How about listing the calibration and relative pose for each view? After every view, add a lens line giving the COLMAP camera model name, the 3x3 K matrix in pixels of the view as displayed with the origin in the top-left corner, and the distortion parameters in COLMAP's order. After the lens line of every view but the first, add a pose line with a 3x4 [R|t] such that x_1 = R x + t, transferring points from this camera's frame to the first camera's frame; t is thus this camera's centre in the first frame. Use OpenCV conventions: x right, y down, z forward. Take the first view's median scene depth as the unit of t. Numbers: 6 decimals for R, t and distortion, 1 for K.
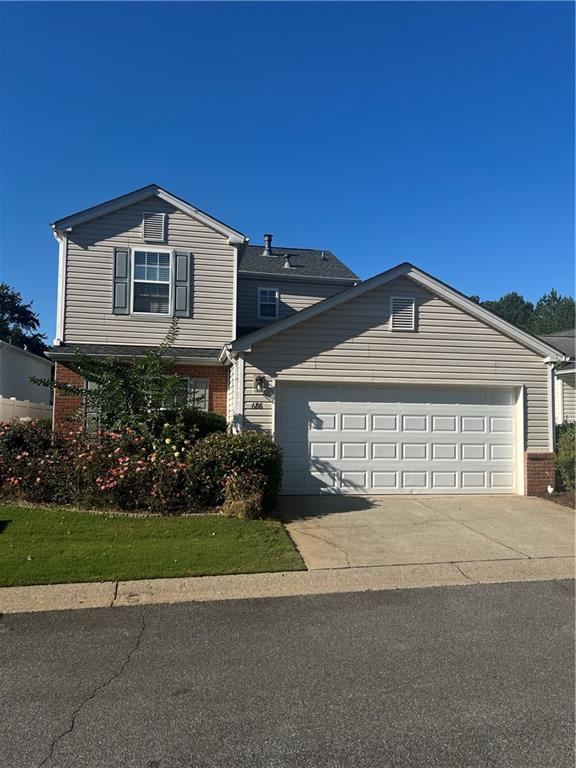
lens RADIAL K [[567.6, 0, 284.5], [0, 567.6, 384.0], [0, 0, 1]] dist [-0.010568, 0.008857]
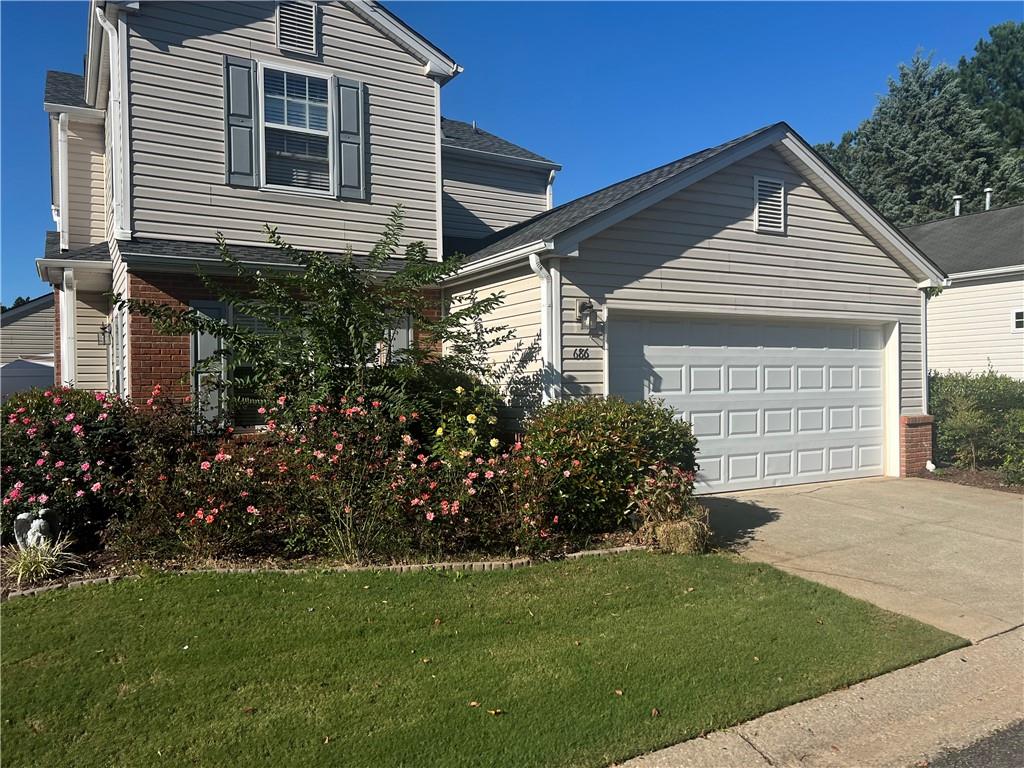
lens RADIAL K [[756.8, 0, 515.8], [0, 756.8, 385.6], [0, 0, 1]] dist [-0.010568, 0.008857]
pose [[0.944703, -0.027161, 0.326800, -0.323032], [0.004165, 0.997477, 0.070863, 0.014840], [-0.327901, -0.065584, 0.942433, 0.275296]]
